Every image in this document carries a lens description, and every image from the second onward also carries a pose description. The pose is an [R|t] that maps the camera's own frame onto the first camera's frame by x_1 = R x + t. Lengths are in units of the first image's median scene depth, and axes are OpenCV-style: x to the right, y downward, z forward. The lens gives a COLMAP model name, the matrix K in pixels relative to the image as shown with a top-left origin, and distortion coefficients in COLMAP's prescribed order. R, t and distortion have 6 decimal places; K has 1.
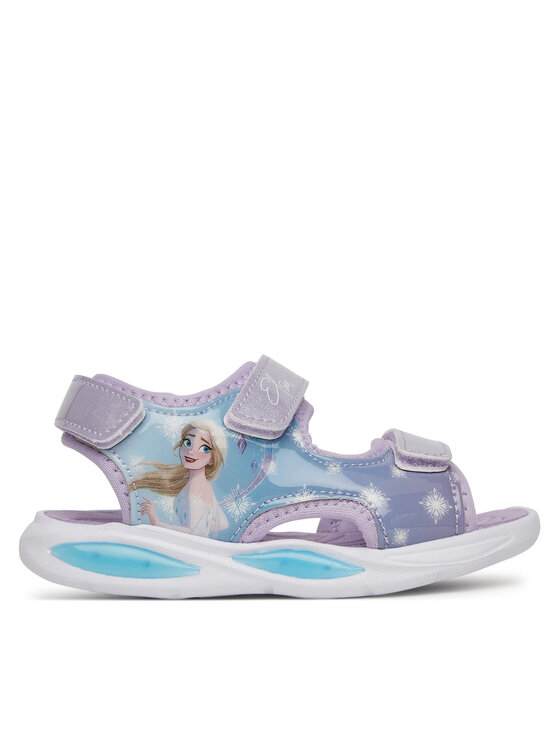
lens RADIAL K [[1731.4, 0, 280.0], [0, 1731.4, 373.0], [0, 0, 1]] dist [0.005887, -0.162089]
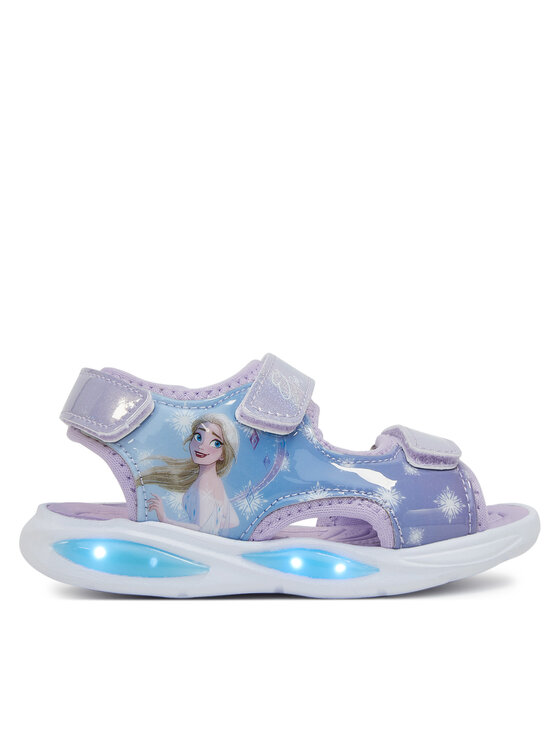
lens RADIAL K [[1077.3, 0, 280.0], [0, 1077.3, 373.0], [0, 0, 1]] dist [-0.000076, 0.022241]
pose [[0.997434, 0.017330, 0.069459, -0.050072], [-0.015872, 0.999643, -0.021487, 0.016734], [-0.069807, 0.020329, 0.997353, 0.395582]]
